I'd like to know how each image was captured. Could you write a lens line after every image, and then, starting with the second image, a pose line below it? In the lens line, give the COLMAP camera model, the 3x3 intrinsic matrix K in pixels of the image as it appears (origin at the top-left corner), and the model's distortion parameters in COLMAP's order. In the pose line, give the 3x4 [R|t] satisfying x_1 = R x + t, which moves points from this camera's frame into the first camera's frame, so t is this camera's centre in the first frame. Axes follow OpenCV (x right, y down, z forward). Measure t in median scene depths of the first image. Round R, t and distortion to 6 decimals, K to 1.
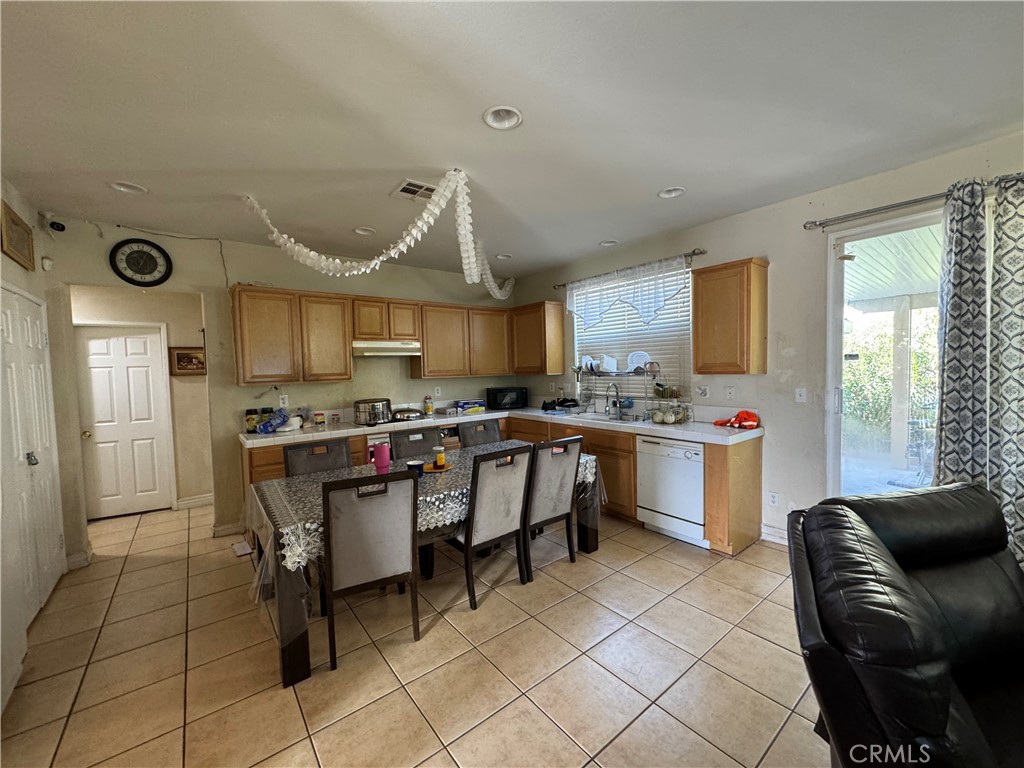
lens RADIAL K [[406.6, 0, 511.9], [0, 406.6, 384.5], [0, 0, 1]] dist [0.001274, -0.000290]
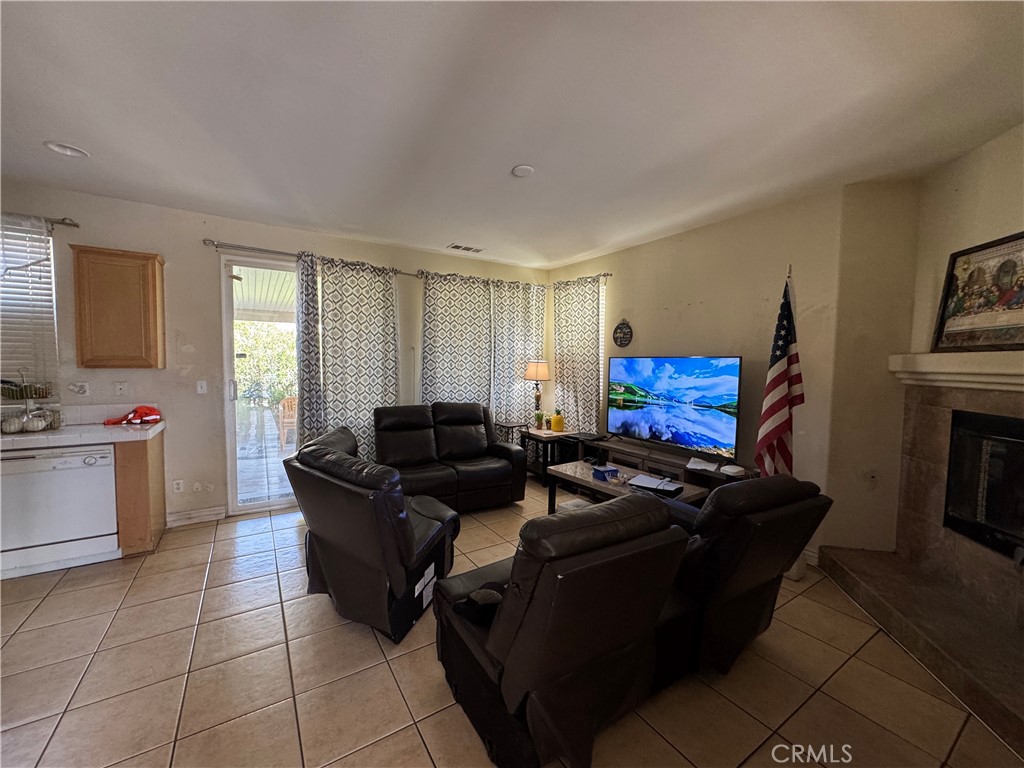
lens RADIAL K [[406.6, 0, 508.7], [0, 406.6, 377.3], [0, 0, 1]] dist [0.001274, -0.000290]
pose [[0.107845, -0.010923, 0.994108, -0.326425], [0.025241, 0.999647, 0.008245, 0.010509], [-0.993847, 0.024204, 0.108083, 0.018386]]
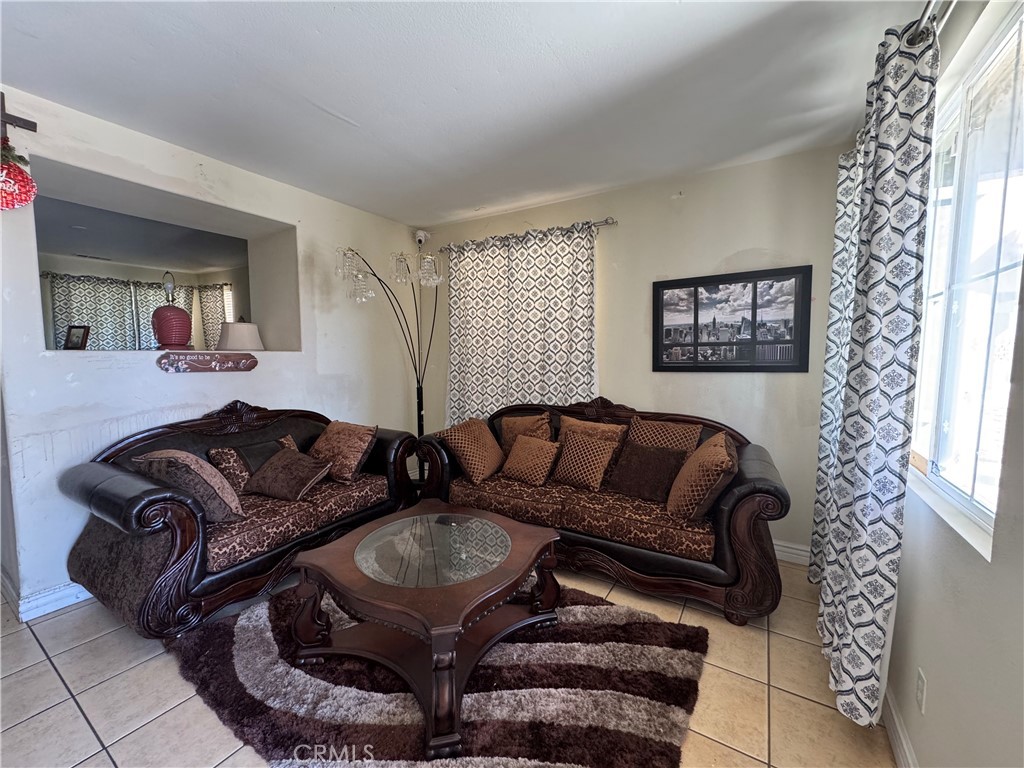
lens RADIAL K [[406.6, 0, 515.7], [0, 406.6, 376.2], [0, 0, 1]] dist [0.001274, -0.000290]
pose [[-0.337570, -0.039439, 0.940474, -1.274555], [0.045684, 0.997258, 0.058218, 0.079279], [-0.940191, 0.062617, -0.334843, -0.797243]]
